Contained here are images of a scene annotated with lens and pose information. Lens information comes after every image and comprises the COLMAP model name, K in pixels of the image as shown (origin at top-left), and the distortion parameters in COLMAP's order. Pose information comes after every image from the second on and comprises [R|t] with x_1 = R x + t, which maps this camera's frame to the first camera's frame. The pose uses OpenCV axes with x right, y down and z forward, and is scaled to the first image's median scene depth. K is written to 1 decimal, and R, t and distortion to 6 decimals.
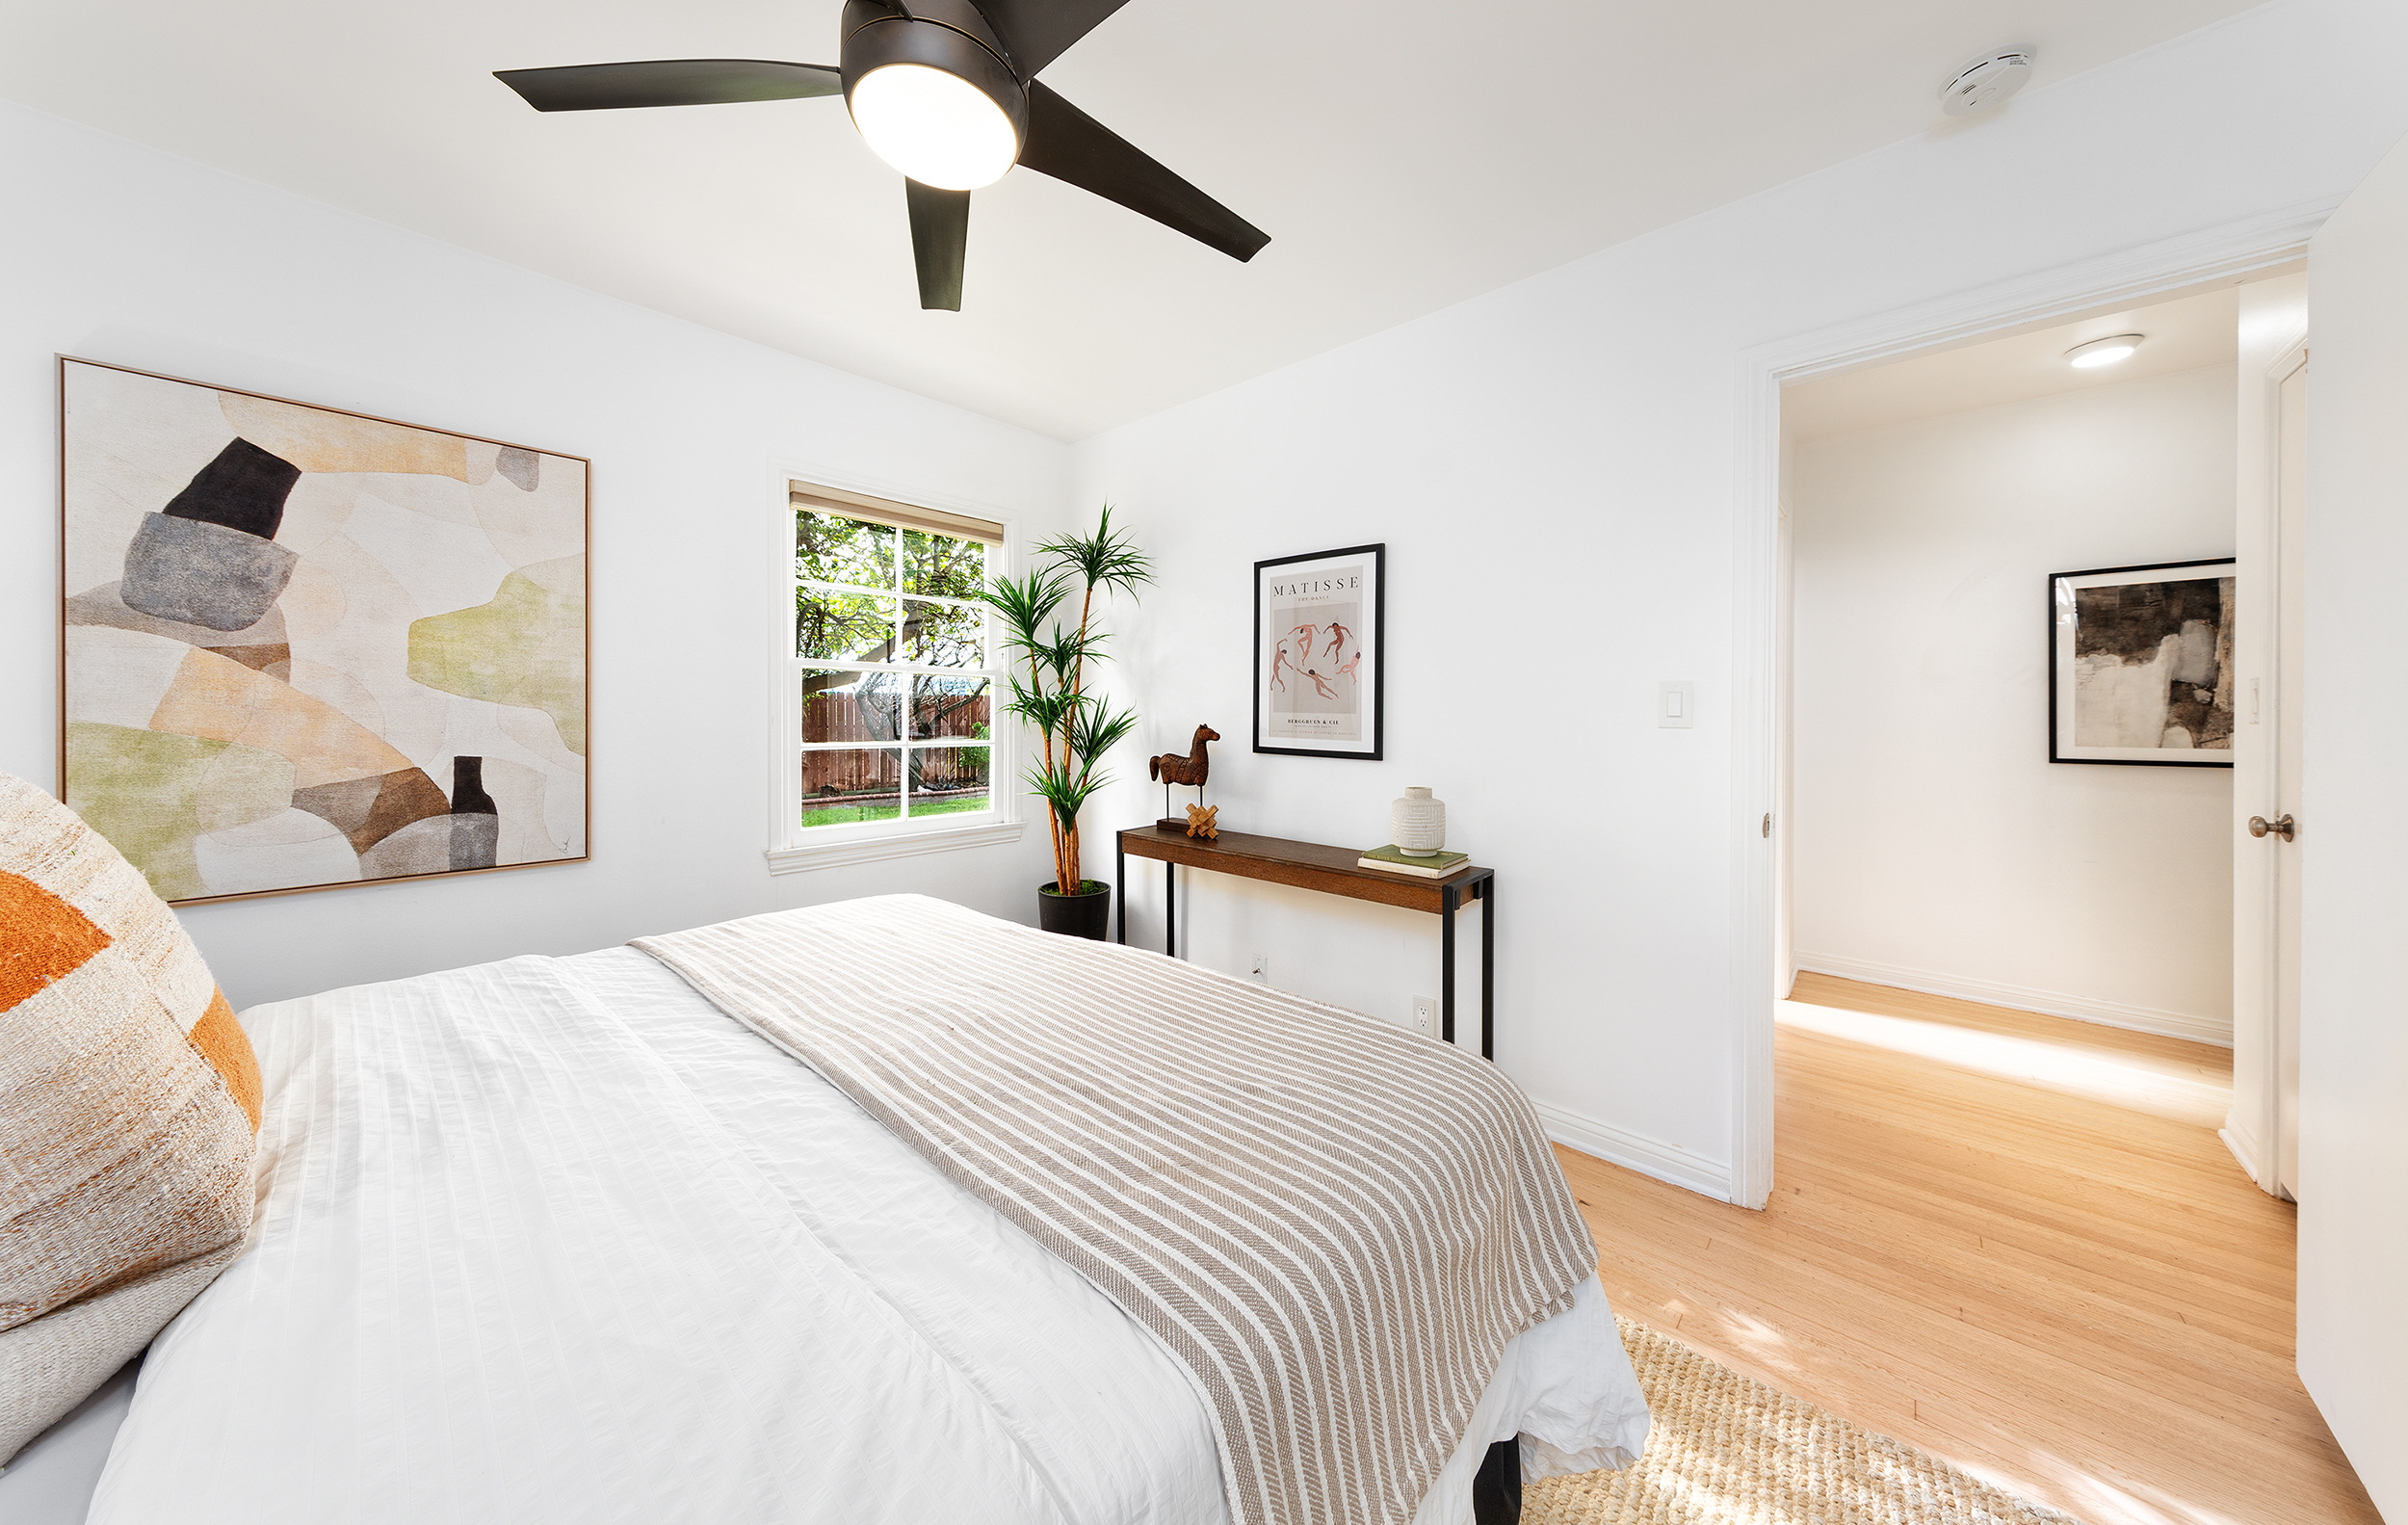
lens RADIAL K [[776.6, 0, 1204.6], [0, 776.6, 711.2], [0, 0, 1]] dist [-0.000121, -0.000030]
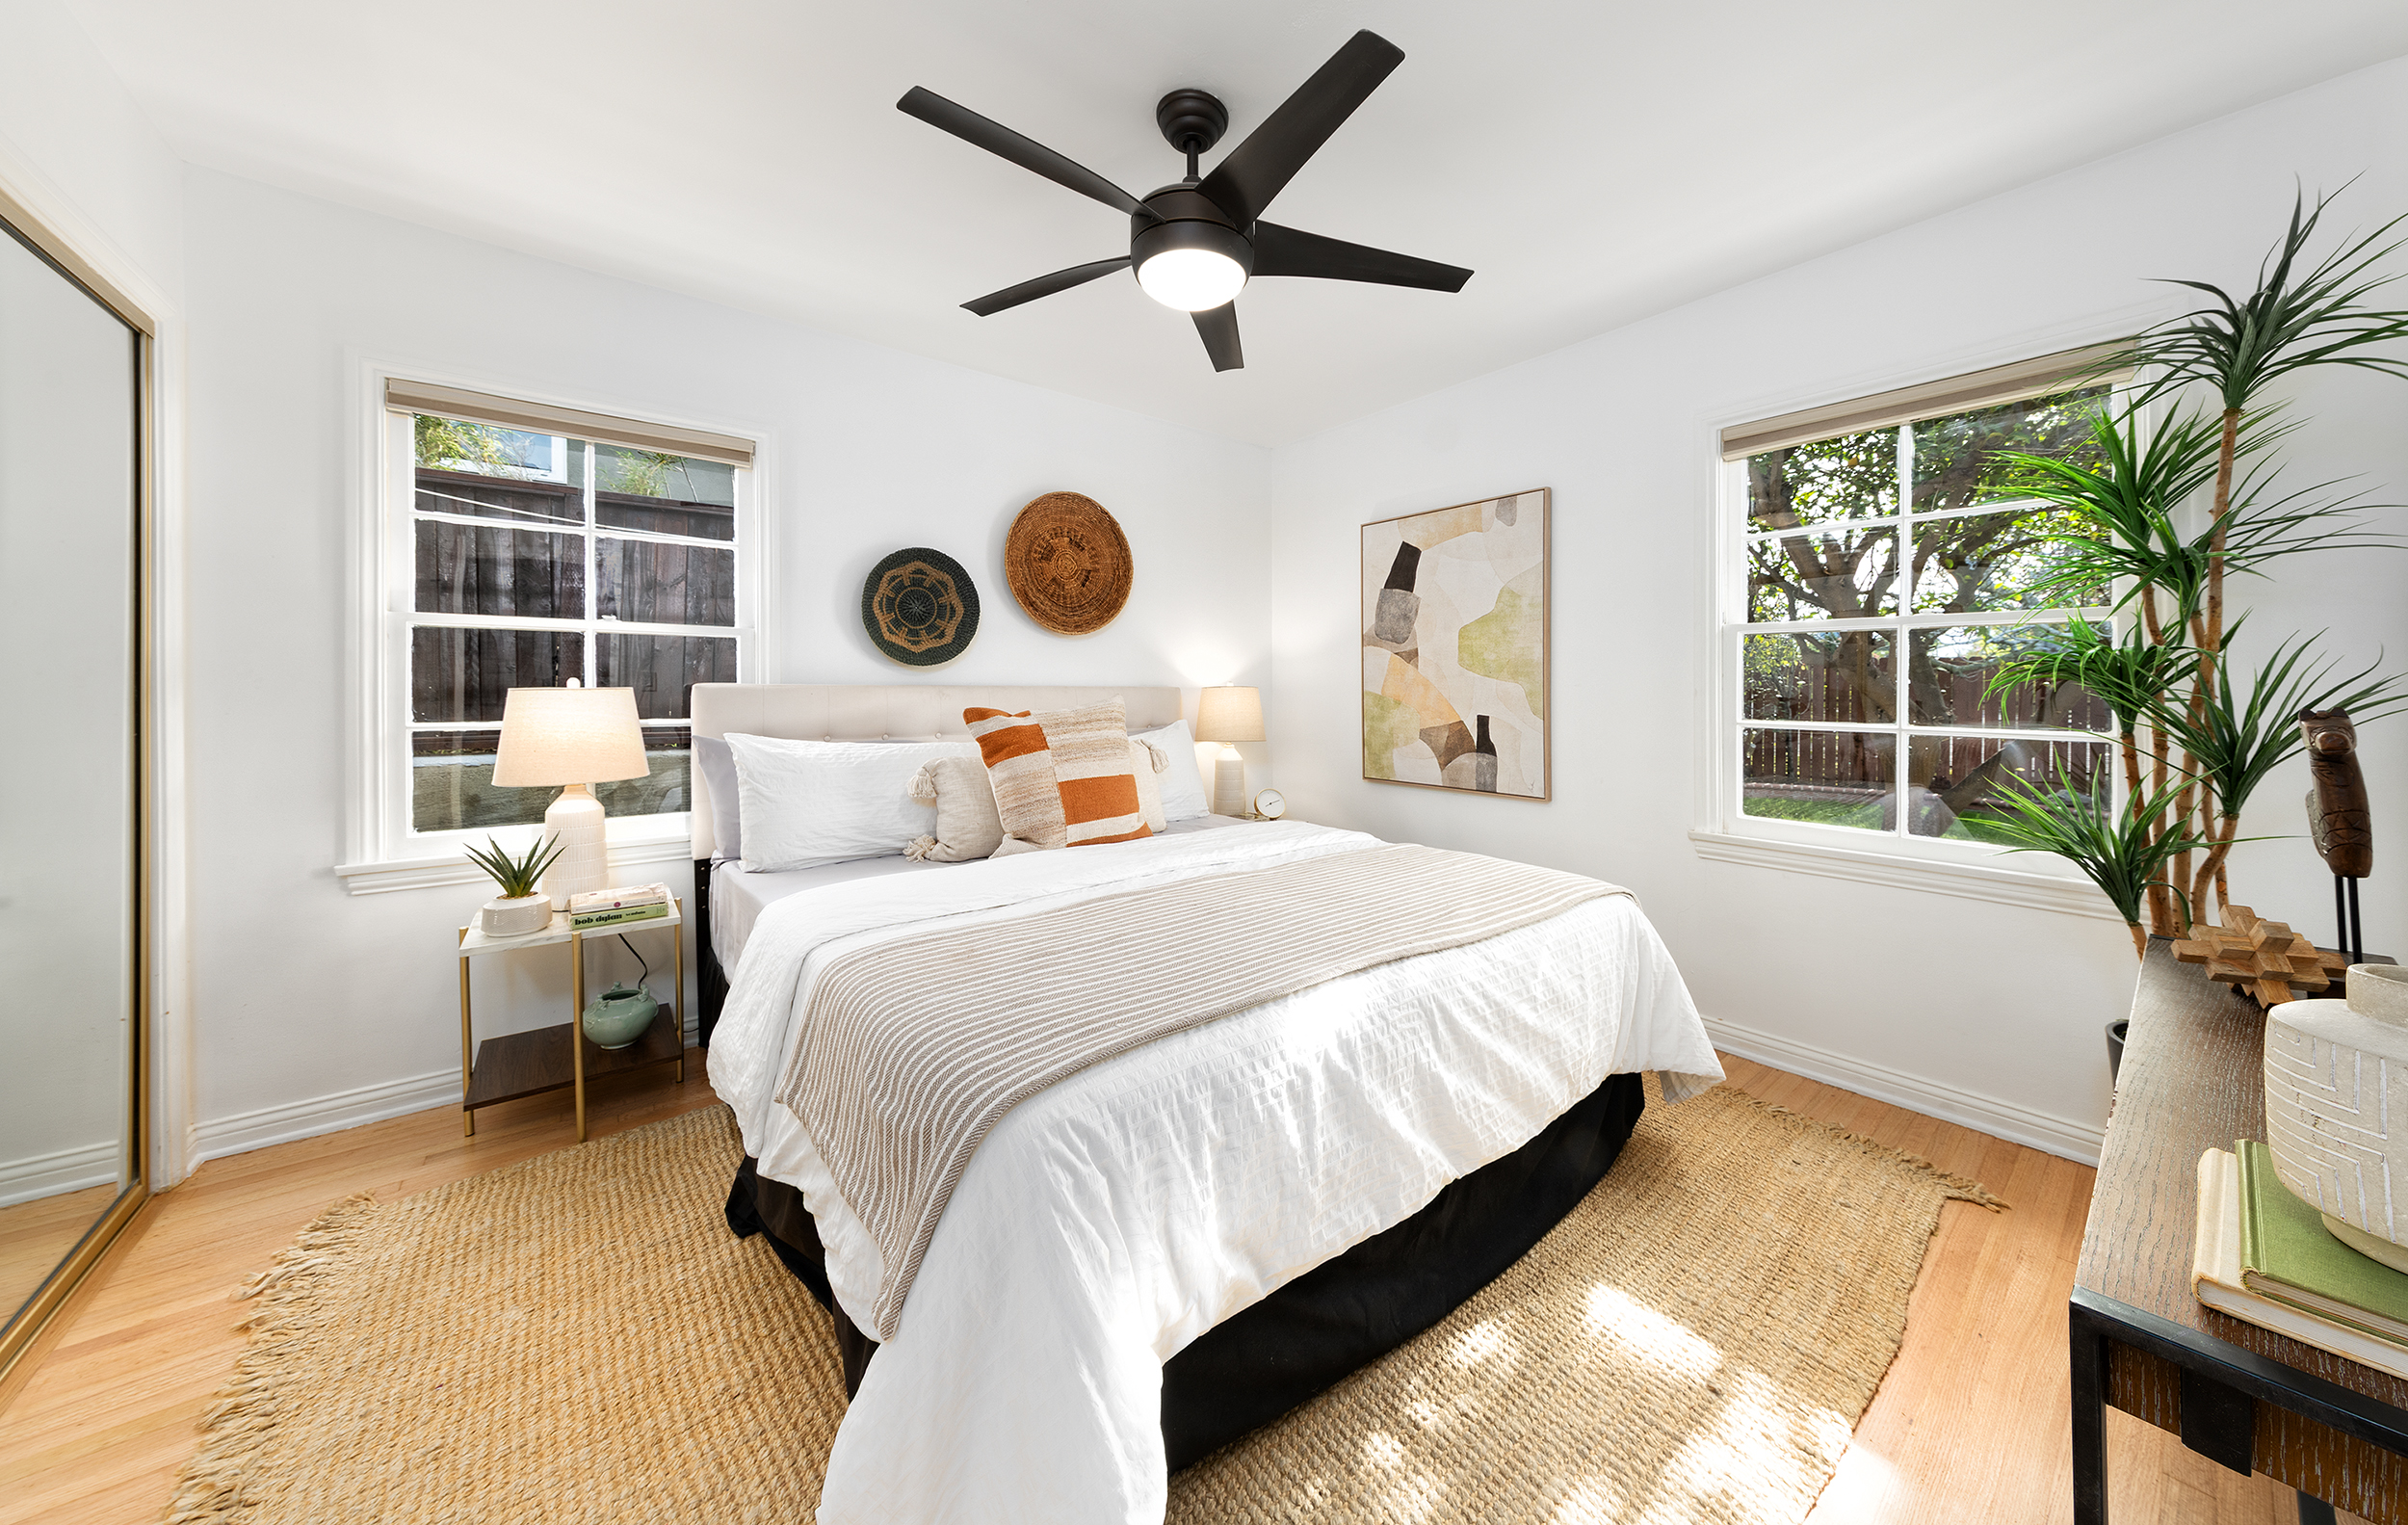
lens RADIAL K [[796.8, 0, 1205.4], [0, 796.8, 685.5], [0, 0, 1]] dist [0.000058, -0.000013]
pose [[-0.179459, -0.006672, -0.983743, 0.670507], [0.000766, 0.999976, -0.006922, 0.011438], [0.983765, -0.001995, -0.179449, 0.768358]]
